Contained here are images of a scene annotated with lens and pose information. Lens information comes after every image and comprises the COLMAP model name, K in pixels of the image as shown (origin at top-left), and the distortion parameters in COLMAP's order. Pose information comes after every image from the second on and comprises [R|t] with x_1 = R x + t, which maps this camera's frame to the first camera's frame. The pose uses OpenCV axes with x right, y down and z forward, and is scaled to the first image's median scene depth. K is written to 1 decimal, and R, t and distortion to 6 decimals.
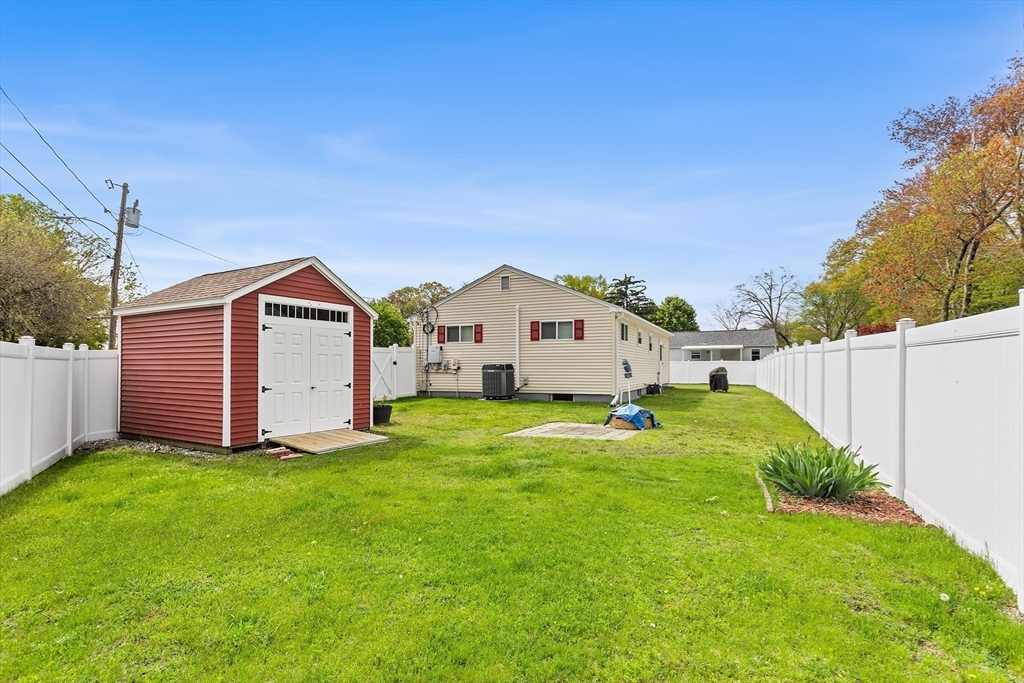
lens RADIAL K [[492.7, 0, 526.1], [0, 492.7, 357.9], [0, 0, 1]] dist [-0.001051, -0.001781]
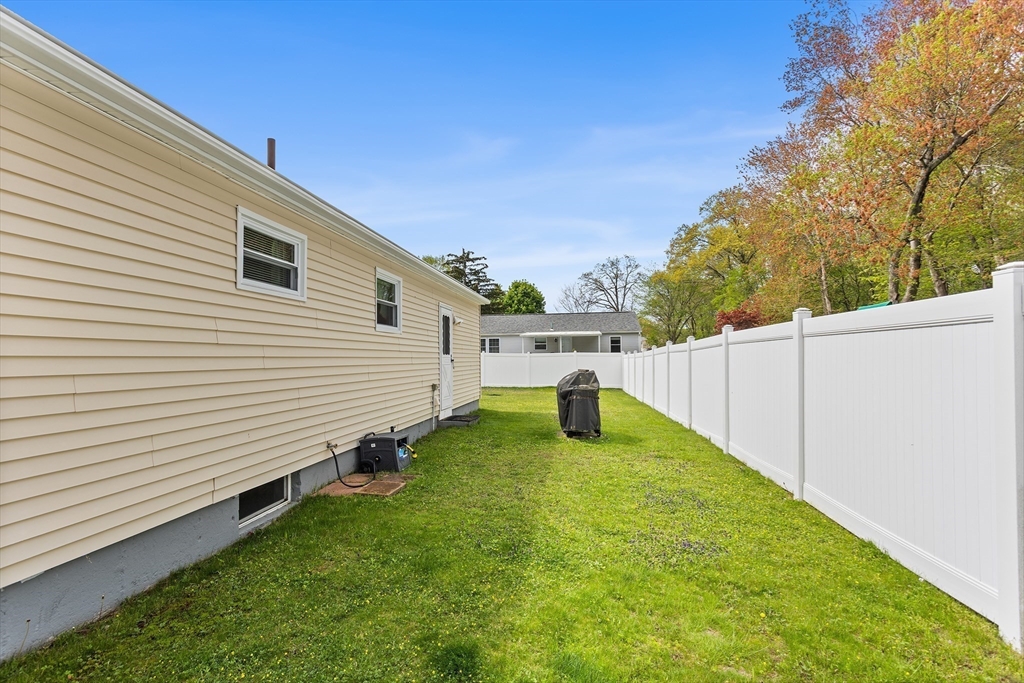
lens RADIAL K [[492.7, 0, 512.6], [0, 492.7, 343.6], [0, 0, 1]] dist [-0.001051, -0.001781]
pose [[0.965597, -0.003073, 0.260026, 0.063428], [0.006009, 0.999927, -0.010497, 0.000133], [-0.259975, 0.011698, 0.965544, 0.169000]]
